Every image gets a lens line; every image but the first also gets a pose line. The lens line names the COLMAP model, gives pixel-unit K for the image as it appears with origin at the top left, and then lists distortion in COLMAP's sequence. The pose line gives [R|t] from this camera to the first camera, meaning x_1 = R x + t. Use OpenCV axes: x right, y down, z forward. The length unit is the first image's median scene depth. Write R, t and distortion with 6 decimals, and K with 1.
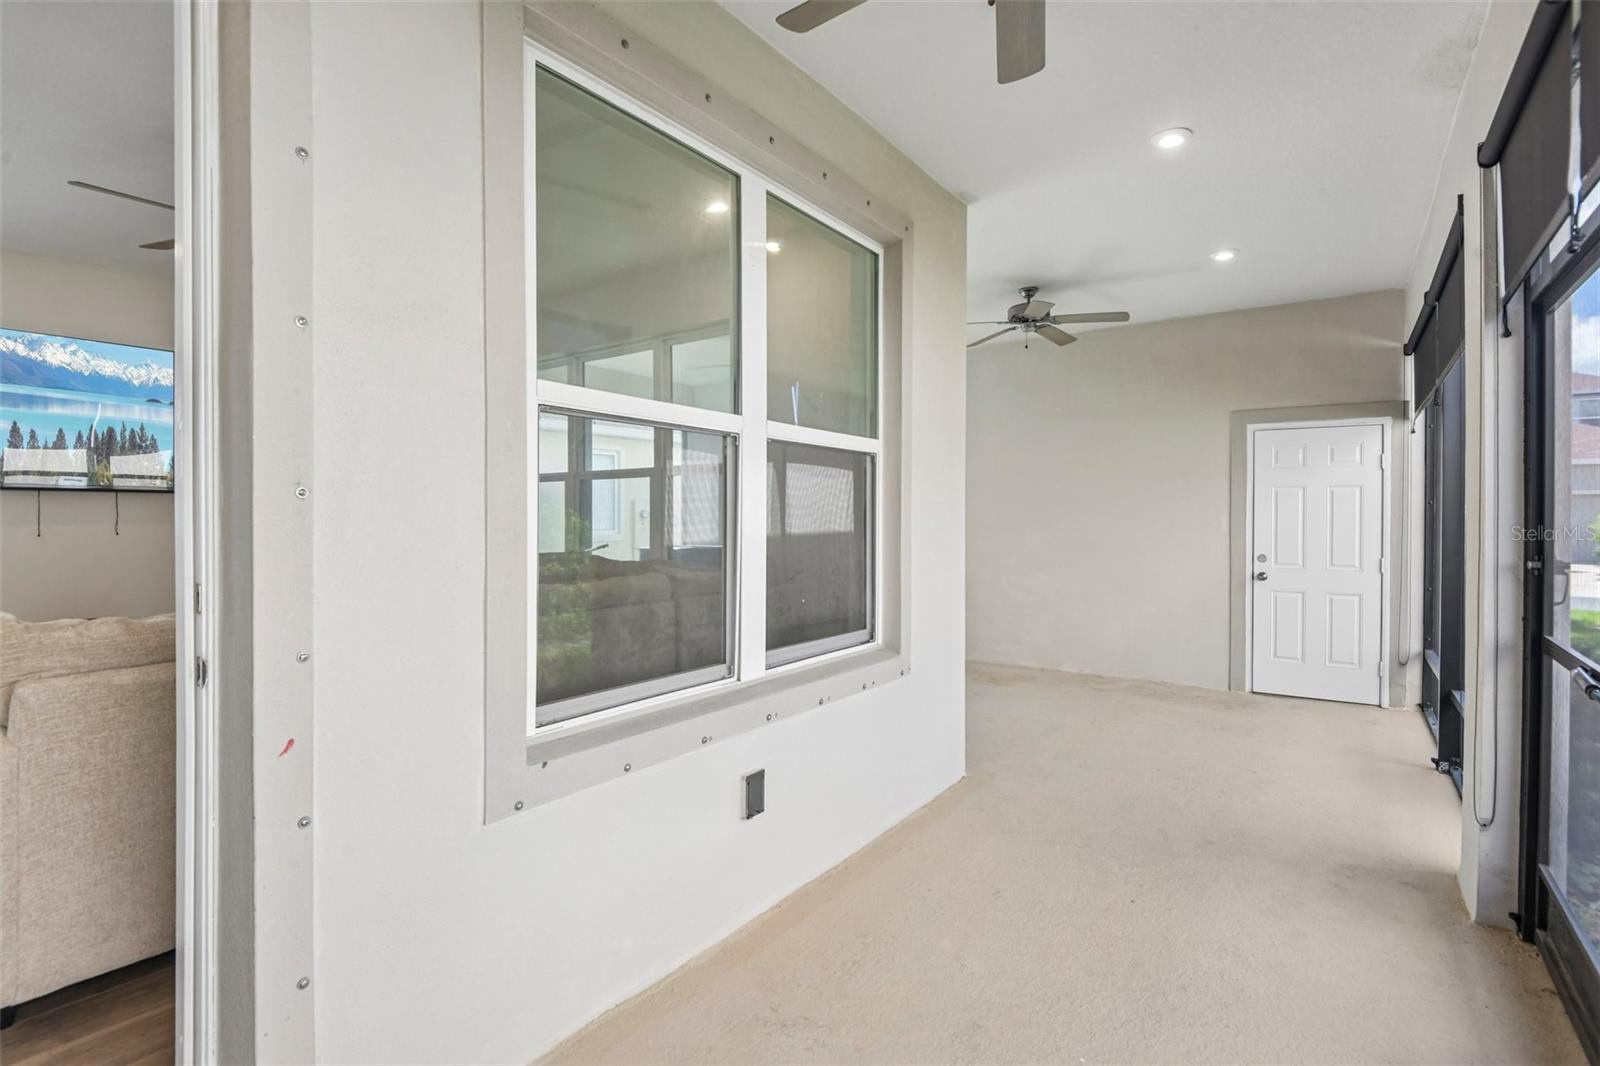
lens RADIAL K [[752.6, 0, 800.0], [0, 752.6, 533.0], [0, 0, 1]] dist [0.000959, -0.014831]
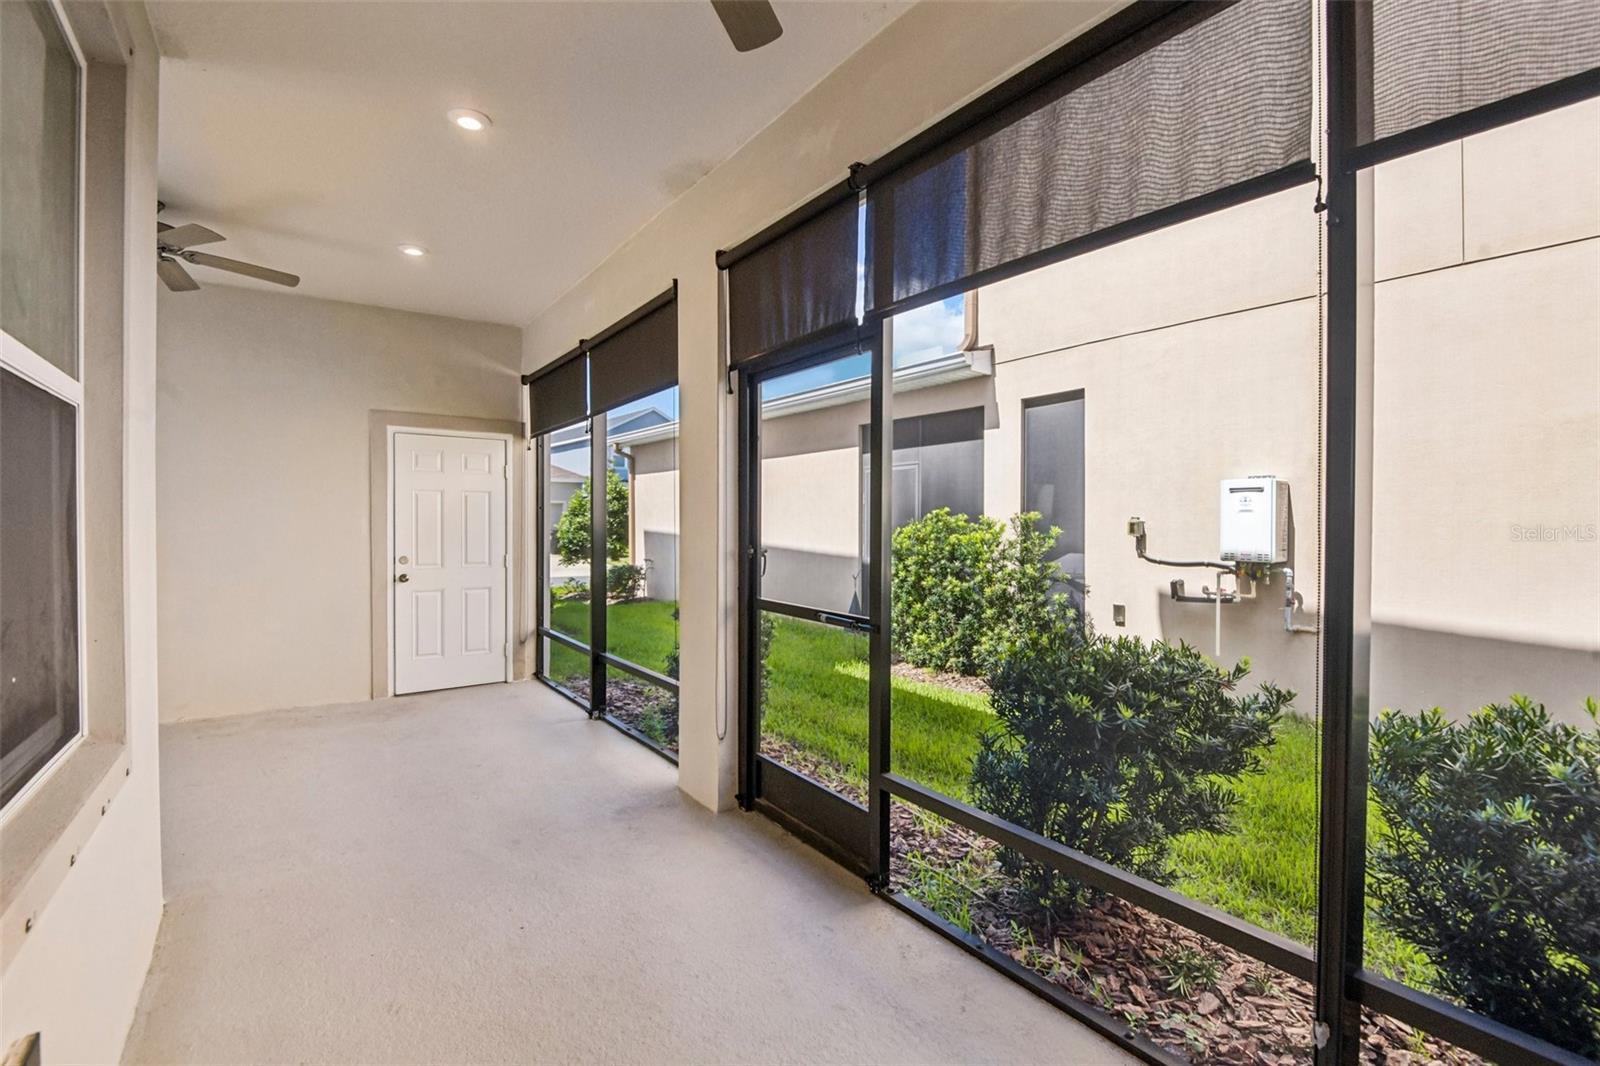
lens RADIAL K [[736.7, 0, 799.3], [0, 736.7, 527.8], [0, 0, 1]] dist [0.021306, -0.024489]
pose [[0.326749, -0.007170, 0.945084, -0.167528], [0.017209, 0.999851, 0.001636, -0.002365], [-0.944954, 0.015730, 0.326824, 0.195538]]
